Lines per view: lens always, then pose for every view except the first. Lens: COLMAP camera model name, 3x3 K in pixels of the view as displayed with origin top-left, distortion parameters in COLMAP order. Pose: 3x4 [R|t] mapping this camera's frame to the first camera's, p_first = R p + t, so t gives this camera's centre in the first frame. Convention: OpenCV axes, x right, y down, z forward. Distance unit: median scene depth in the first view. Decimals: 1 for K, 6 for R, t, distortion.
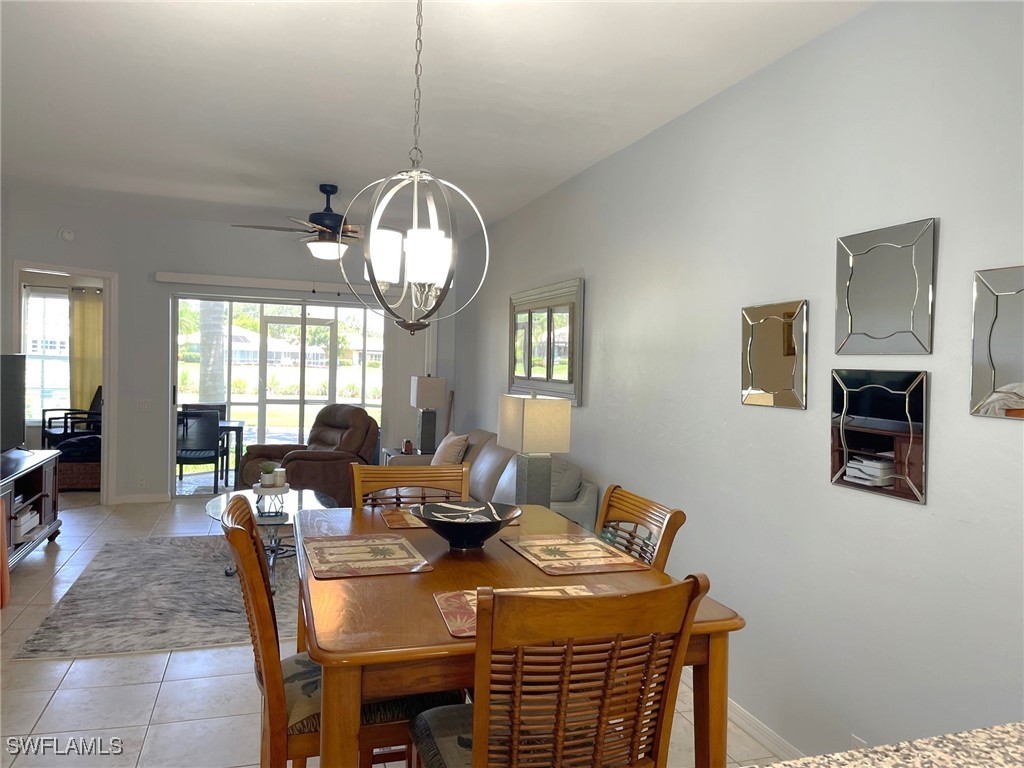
lens RADIAL K [[772.5, 0, 512.0], [0, 772.5, 384.0], [0, 0, 1]] dist [0.100143, -0.132025]
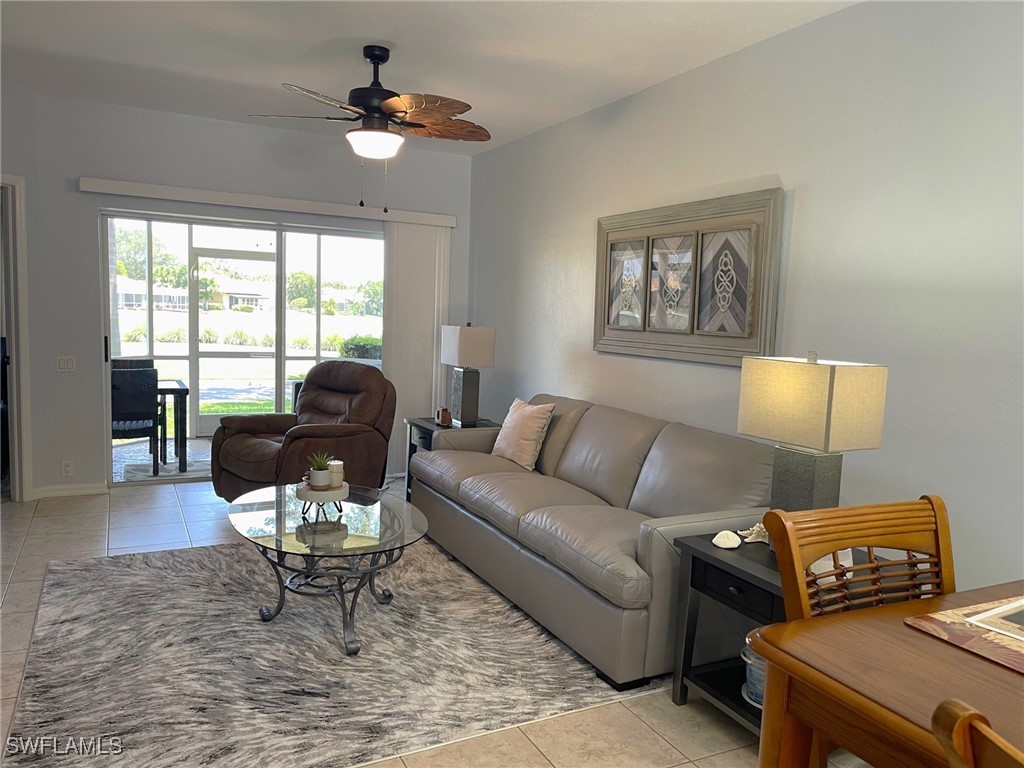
lens RADIAL K [[772.5, 0, 512.0], [0, 772.5, 384.0], [0, 0, 1]] dist [0.100143, -0.132025]
pose [[0.987438, -0.009358, 0.157729, -0.229237], [-0.001548, 0.997624, 0.068883, -0.006261], [-0.157999, -0.068262, 0.985077, 0.277982]]
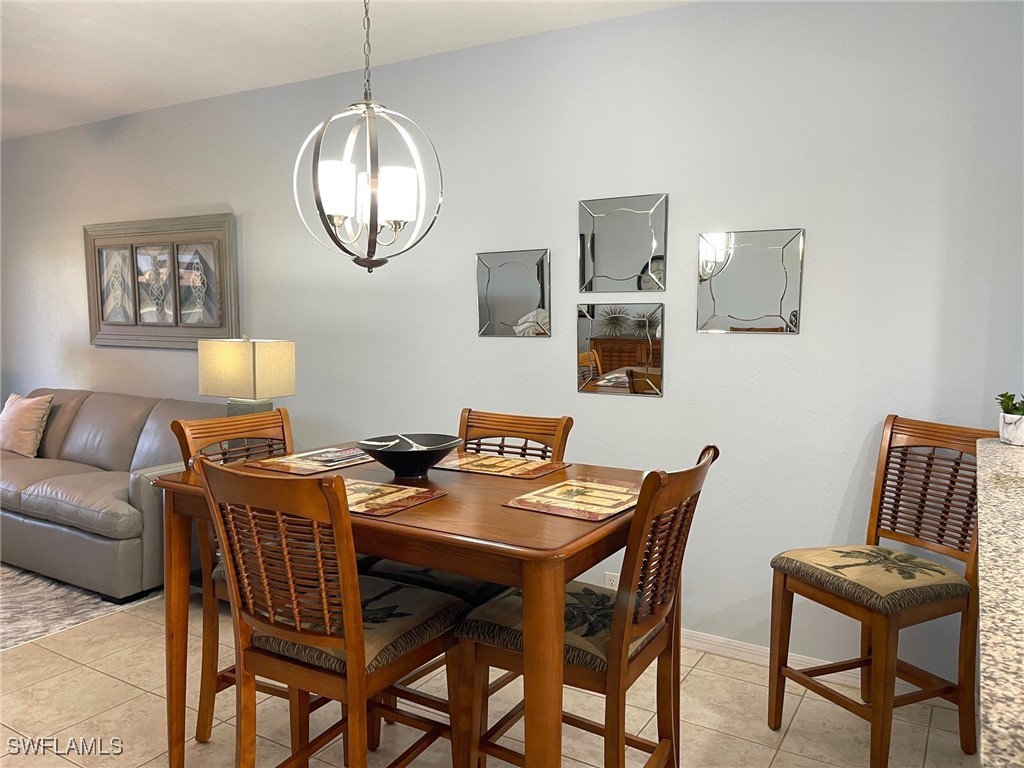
lens RADIAL K [[772.5, 0, 512.0], [0, 772.5, 384.0], [0, 0, 1]] dist [0.100143, -0.132025]
pose [[0.748965, -0.085338, 0.657091, -0.254522], [0.037958, 0.995569, 0.086031, 0.000030], [-0.661521, -0.039493, 0.748886, 0.049482]]
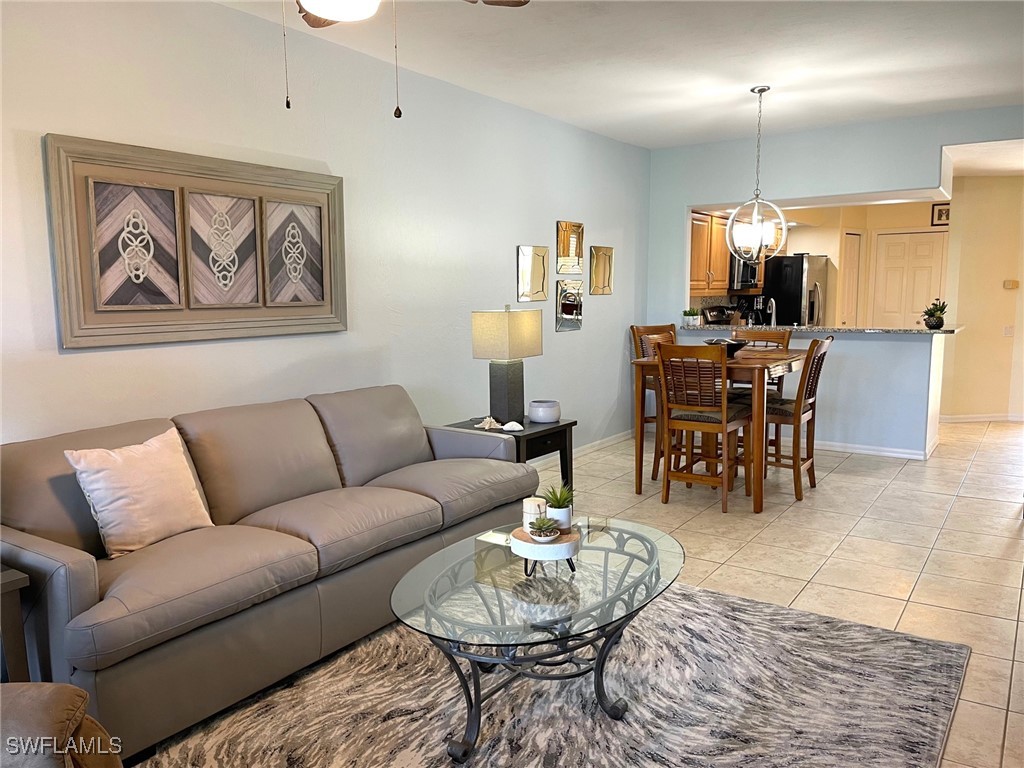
lens RADIAL K [[772.5, 0, 512.0], [0, 772.5, 384.0], [0, 0, 1]] dist [0.100143, -0.132025]
pose [[-0.617002, -0.120944, 0.777612, -0.614415], [0.015103, 0.986118, 0.165357, -0.045331], [-0.786816, 0.113770, -0.606611, 1.197114]]
